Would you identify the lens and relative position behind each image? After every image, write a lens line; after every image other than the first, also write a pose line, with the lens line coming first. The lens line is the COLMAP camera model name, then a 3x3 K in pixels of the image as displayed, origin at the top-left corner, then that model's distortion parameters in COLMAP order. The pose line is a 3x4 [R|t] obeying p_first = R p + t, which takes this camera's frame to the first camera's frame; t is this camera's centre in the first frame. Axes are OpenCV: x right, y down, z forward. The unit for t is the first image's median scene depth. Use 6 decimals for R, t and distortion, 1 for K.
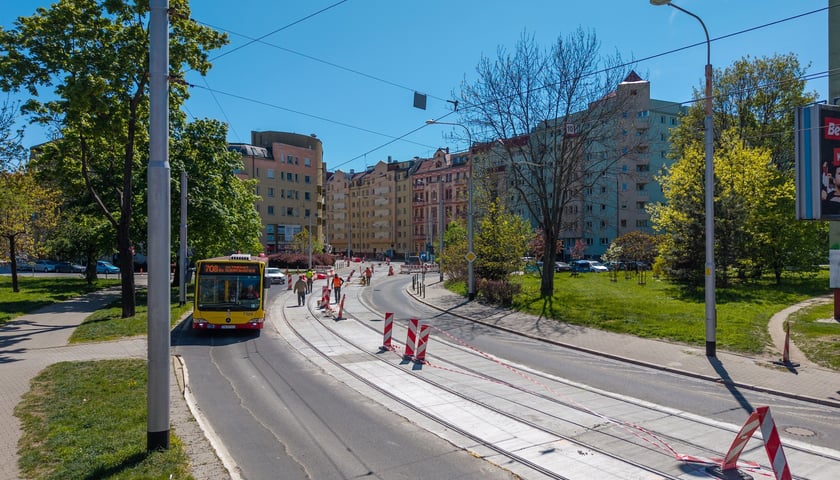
lens RADIAL K [[556.0, 0, 435.1], [0, 556.0, 241.6], [0, 0, 1]] dist [0.030393, 0.000253]
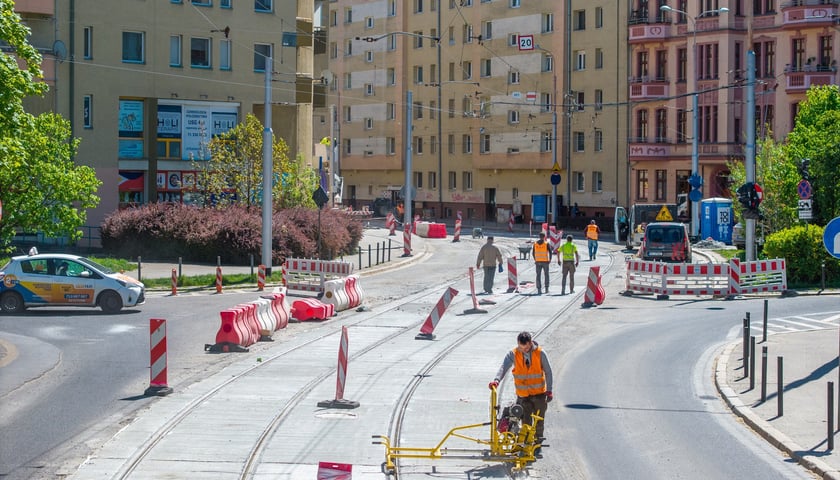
lens RADIAL K [[1704.5, 0, 420.0], [0, 1704.5, 240.0], [0, 0, 1]] dist [-0.165908, 0.202744]
pose [[0.990593, 0.015133, -0.136001, -0.030870], [-0.009294, 0.999012, 0.043465, 0.000995], [0.136524, -0.041792, 0.989755, 0.151058]]
